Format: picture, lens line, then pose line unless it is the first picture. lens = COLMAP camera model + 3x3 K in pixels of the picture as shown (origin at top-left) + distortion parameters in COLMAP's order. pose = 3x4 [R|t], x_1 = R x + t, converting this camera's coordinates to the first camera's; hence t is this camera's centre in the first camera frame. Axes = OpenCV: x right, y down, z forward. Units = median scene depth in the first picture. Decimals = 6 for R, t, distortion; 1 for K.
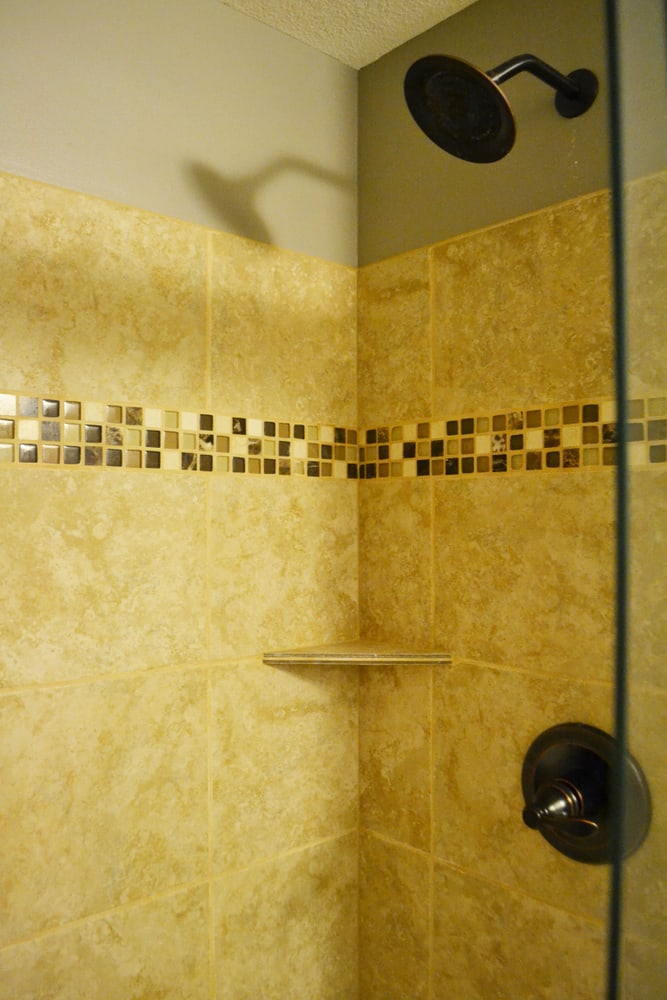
lens RADIAL K [[806.3, 0, 333.5], [0, 806.3, 500.0], [0, 0, 1]] dist [-0.089321, 0.002621]
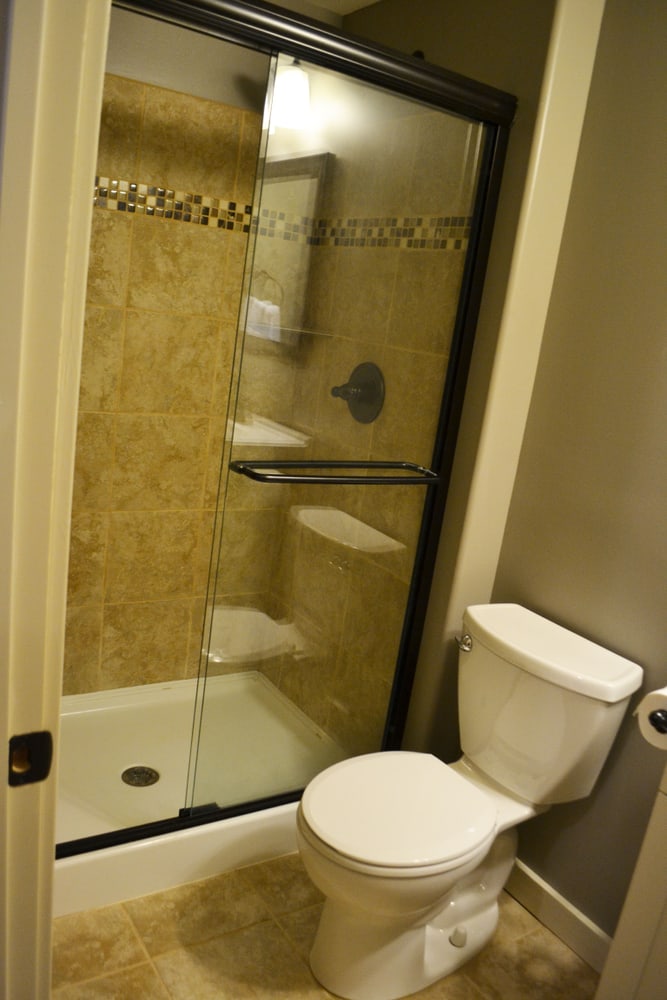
lens RADIAL K [[806.3, 0, 333.5], [0, 806.3, 500.0], [0, 0, 1]] dist [-0.089321, 0.002621]
pose [[0.978847, 0.166786, -0.118493, 0.515412], [-0.132549, 0.958158, 0.253700, 0.084382], [0.155848, -0.232627, 0.959998, -1.241823]]
